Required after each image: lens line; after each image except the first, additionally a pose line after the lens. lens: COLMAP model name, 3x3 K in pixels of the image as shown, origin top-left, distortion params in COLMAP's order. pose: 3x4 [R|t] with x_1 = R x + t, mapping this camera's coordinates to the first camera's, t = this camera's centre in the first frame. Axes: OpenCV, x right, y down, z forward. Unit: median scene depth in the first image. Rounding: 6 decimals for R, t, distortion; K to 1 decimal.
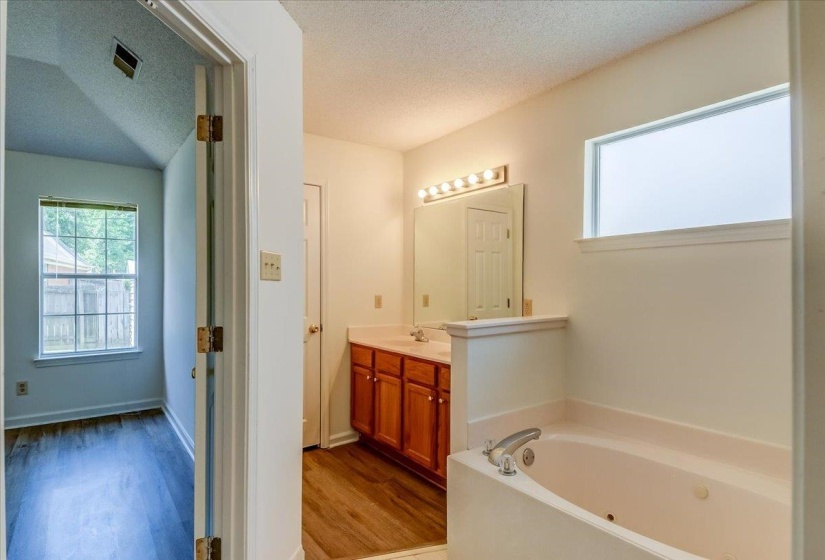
lens RADIAL K [[437.4, 0, 405.8], [0, 437.4, 283.4], [0, 0, 1]] dist [0.066592, -0.050156]
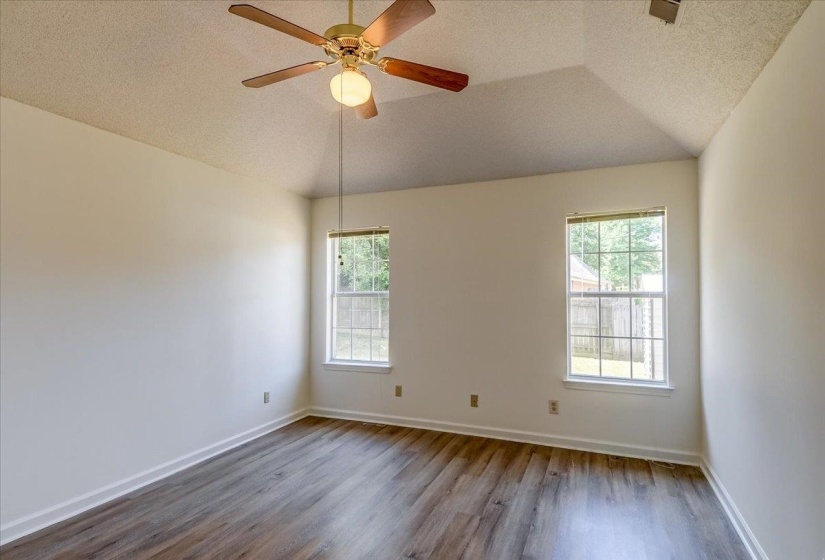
lens RADIAL K [[437.4, 0, 405.8], [0, 437.4, 283.4], [0, 0, 1]] dist [0.066592, -0.050156]
pose [[0.507814, -0.021018, -0.861210, -0.161170], [-0.004959, 0.999614, -0.027320, -0.013098], [0.861452, 0.018145, 0.507514, 0.198355]]
